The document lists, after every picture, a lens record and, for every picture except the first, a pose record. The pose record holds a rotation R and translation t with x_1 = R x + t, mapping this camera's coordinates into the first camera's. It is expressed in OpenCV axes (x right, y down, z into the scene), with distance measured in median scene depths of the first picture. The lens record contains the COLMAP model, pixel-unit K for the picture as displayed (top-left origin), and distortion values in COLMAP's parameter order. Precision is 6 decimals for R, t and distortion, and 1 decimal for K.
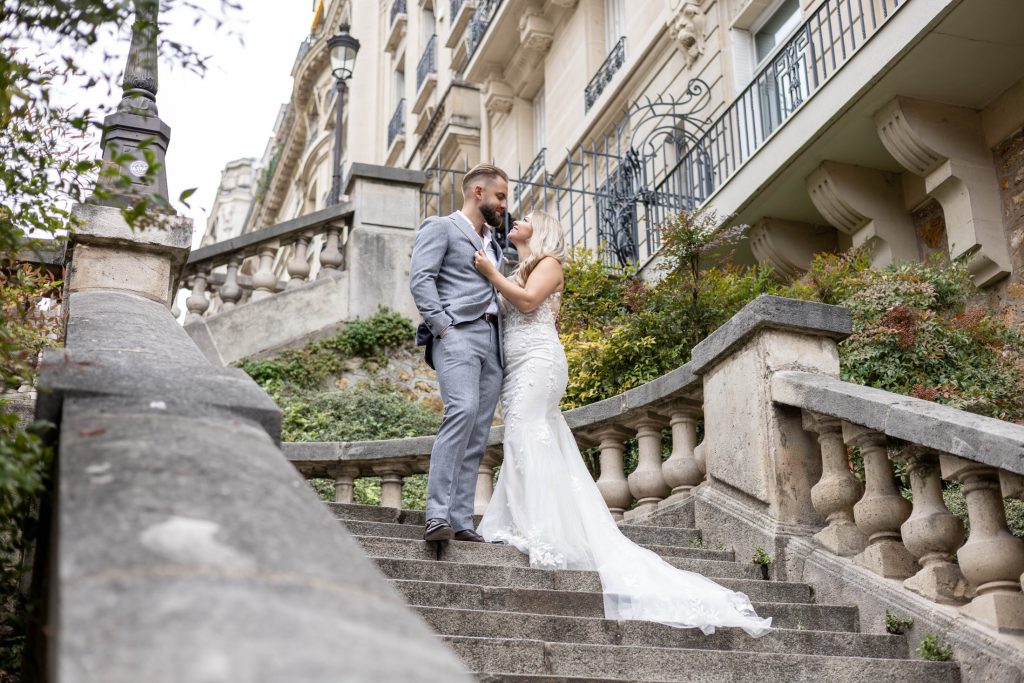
lens RADIAL K [[1380.1, 0, 512.0], [0, 1380.1, 341.5], [0, 0, 1]] dist [-0.011668, 0.059770]
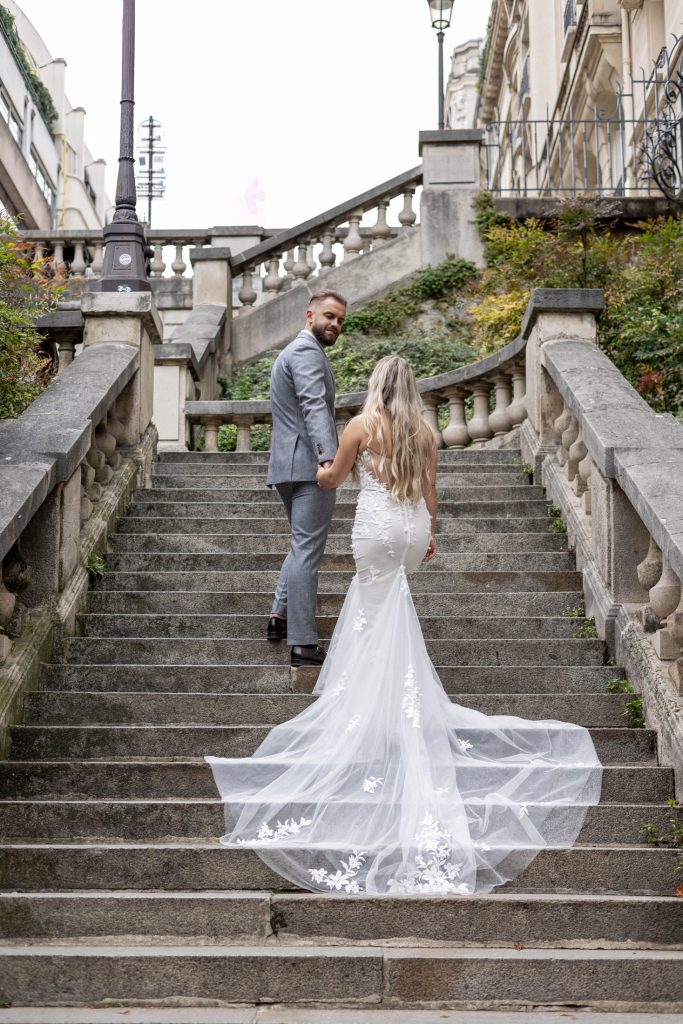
lens RADIAL K [[1380.1, 0, 341.5], [0, 1380.1, 512.0], [0, 0, 1]] dist [-0.011668, 0.059770]
pose [[0.947889, -0.054882, -0.313838, 0.185093], [0.118603, 0.975037, 0.187710, -0.043632], [0.295702, -0.215151, 0.930736, -0.199041]]
